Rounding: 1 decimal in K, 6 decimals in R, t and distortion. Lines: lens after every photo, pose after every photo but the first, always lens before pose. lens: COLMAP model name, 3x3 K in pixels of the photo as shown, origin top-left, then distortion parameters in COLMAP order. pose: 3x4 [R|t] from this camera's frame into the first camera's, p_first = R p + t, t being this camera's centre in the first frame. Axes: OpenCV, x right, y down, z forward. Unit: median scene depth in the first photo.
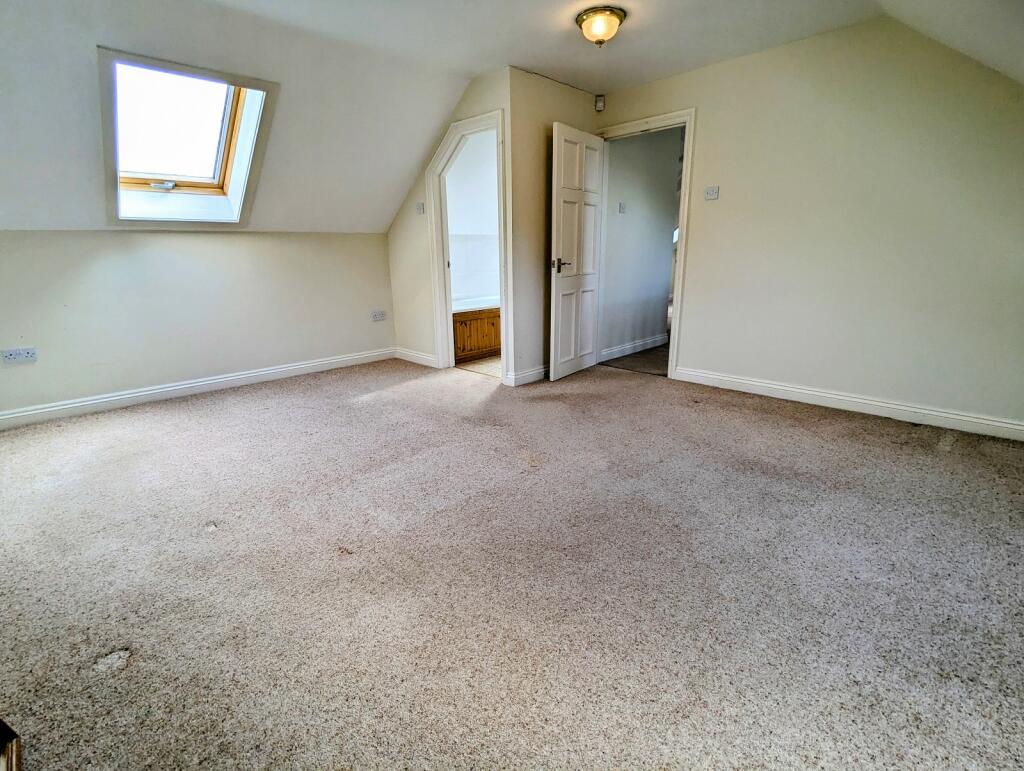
lens RADIAL K [[486.9, 0, 512.1], [0, 486.9, 387.1], [0, 0, 1]] dist [-0.003177, -0.001326]
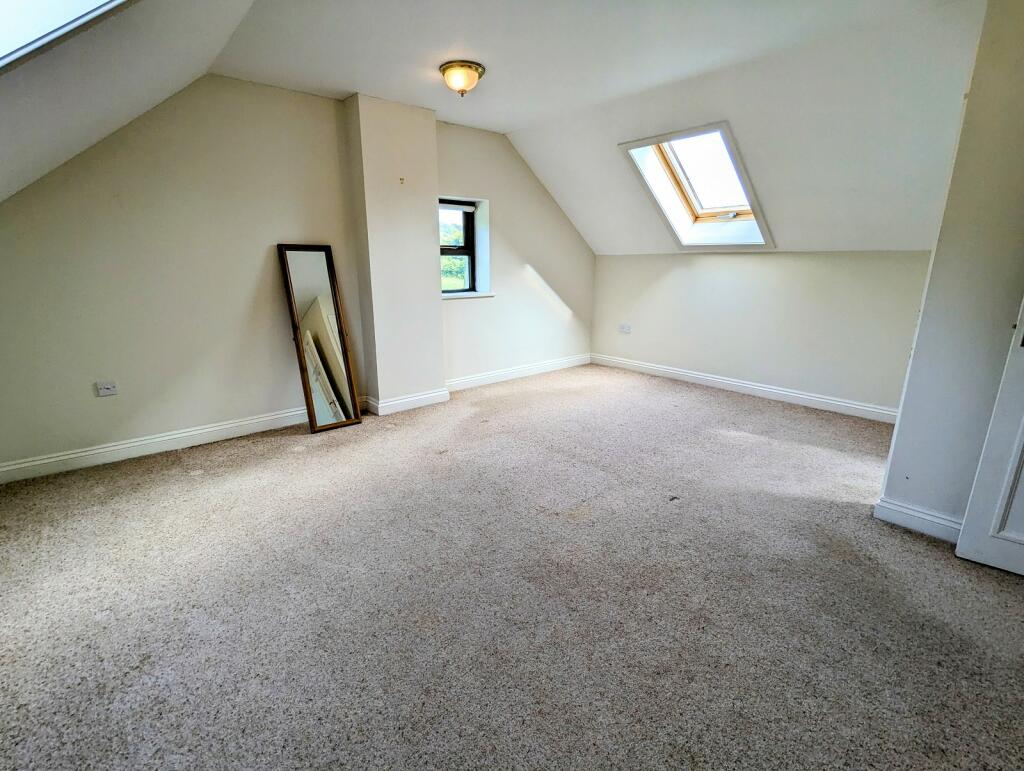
lens RADIAL K [[486.9, 0, 512.1], [0, 486.9, 386.1], [0, 0, 1]] dist [-0.003177, -0.001326]
pose [[-0.082156, 0.262317, -0.961478, 0.603901], [-0.268215, 0.923326, 0.274826, -0.204704], [0.959850, 0.280461, -0.005500, 0.588217]]
